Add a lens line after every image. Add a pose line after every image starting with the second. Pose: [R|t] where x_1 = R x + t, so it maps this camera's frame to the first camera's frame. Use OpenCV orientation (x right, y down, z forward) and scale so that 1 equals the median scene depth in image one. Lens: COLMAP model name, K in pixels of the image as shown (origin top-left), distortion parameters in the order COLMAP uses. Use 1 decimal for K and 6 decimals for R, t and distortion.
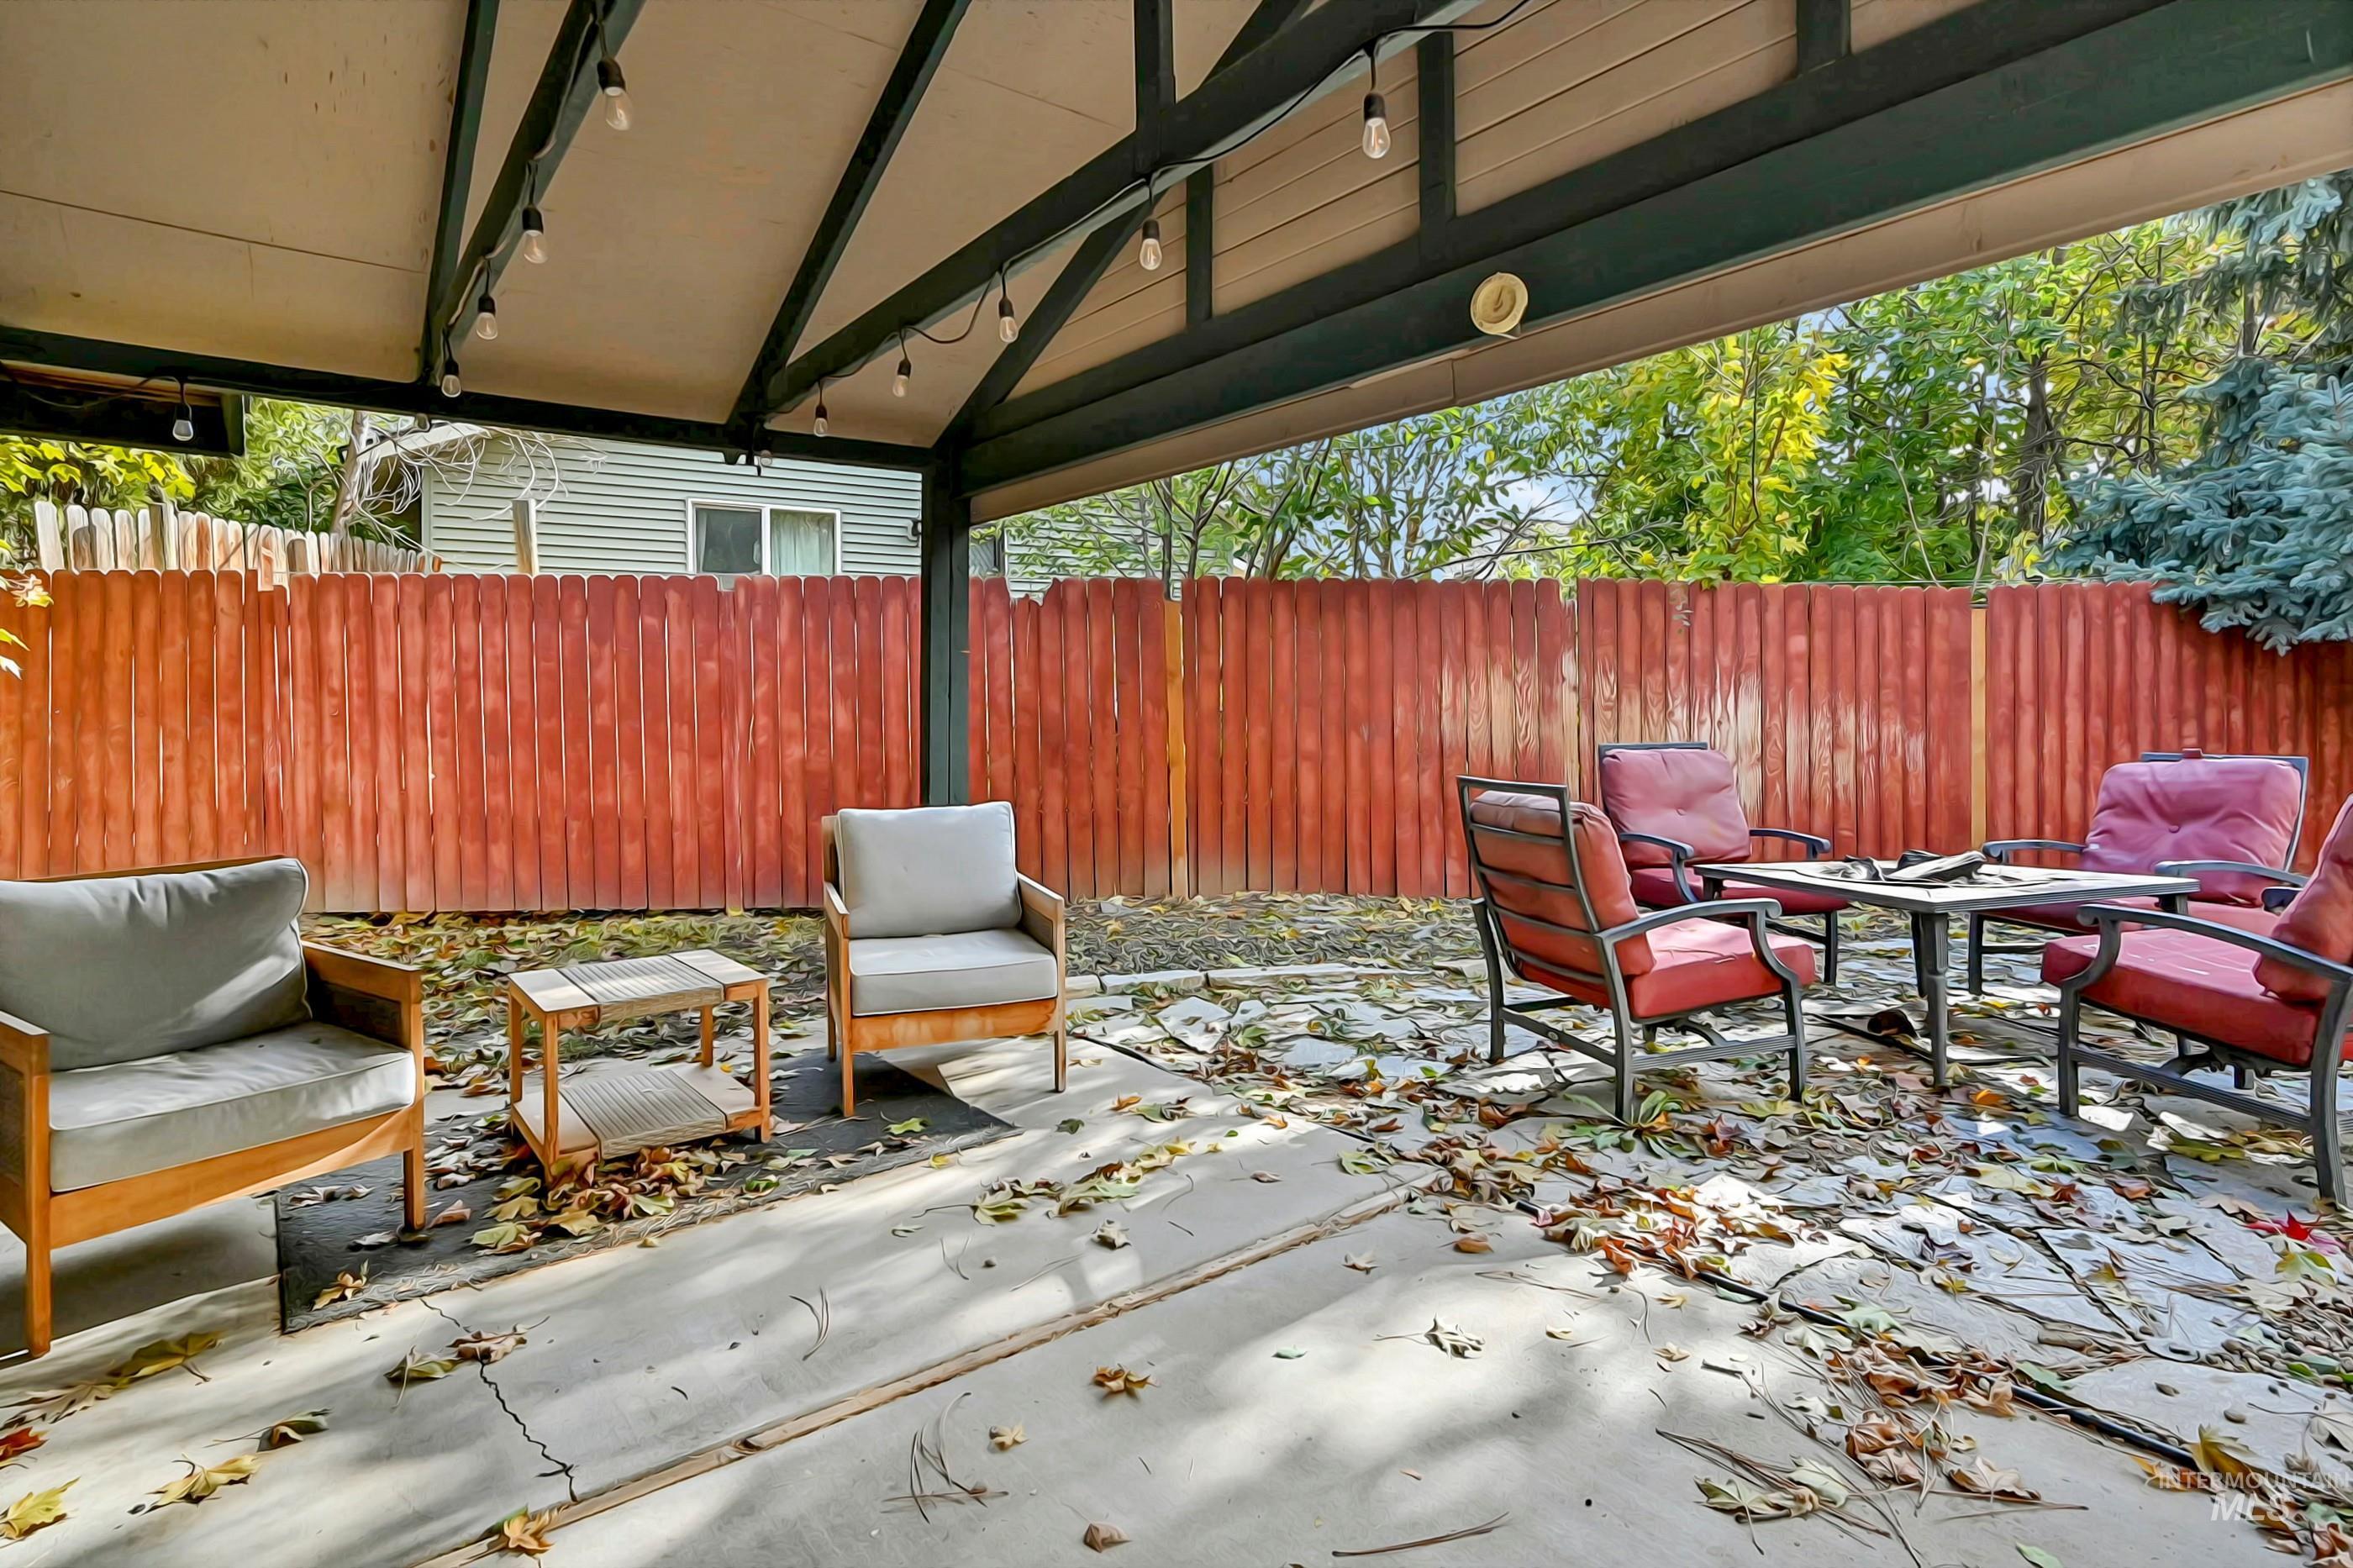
lens RADIAL K [[1184.3, 0, 1188.5], [0, 1184.3, 717.8], [0, 0, 1]] dist [0.022688, 0.000114]
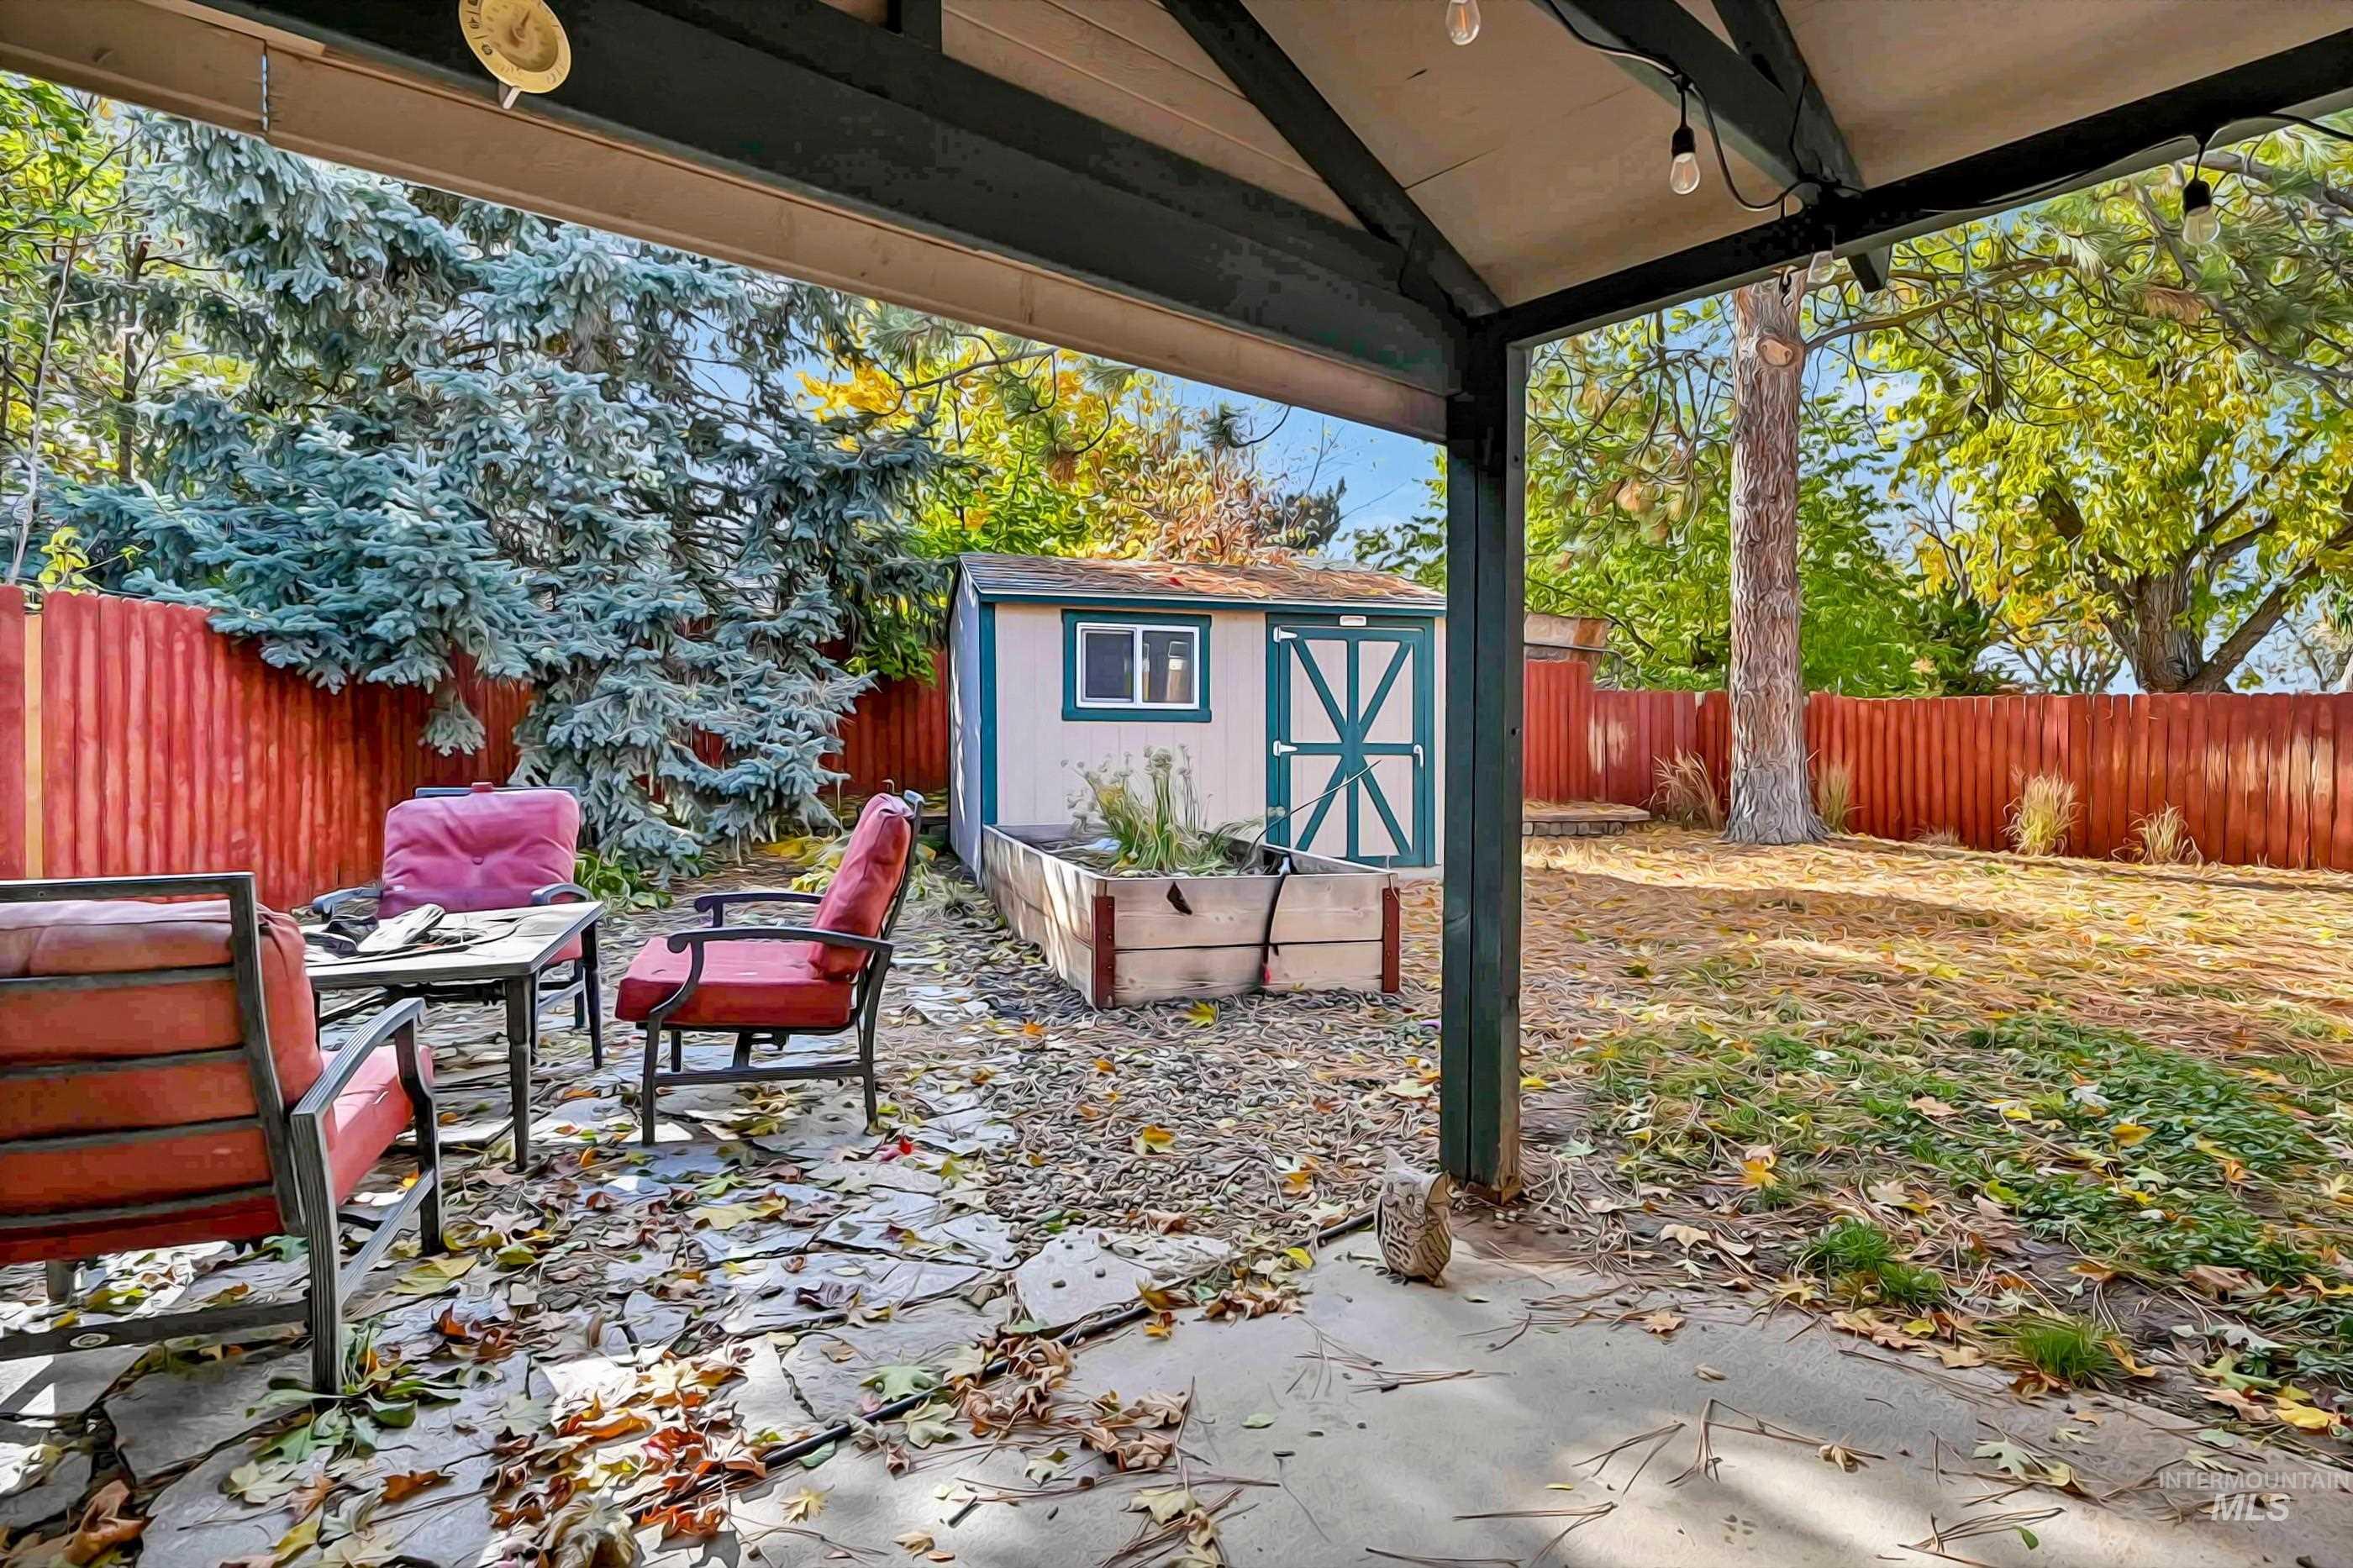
lens RADIAL K [[1162.2, 0, 1174.6], [0, 1162.2, 756.7], [0, 0, 1]] dist [-0.001014, -0.000067]
pose [[-0.014337, -0.005850, 0.999880, -0.150651], [0.003060, 0.999978, 0.005895, -0.000596], [-0.999893, 0.003144, -0.014318, 0.334645]]
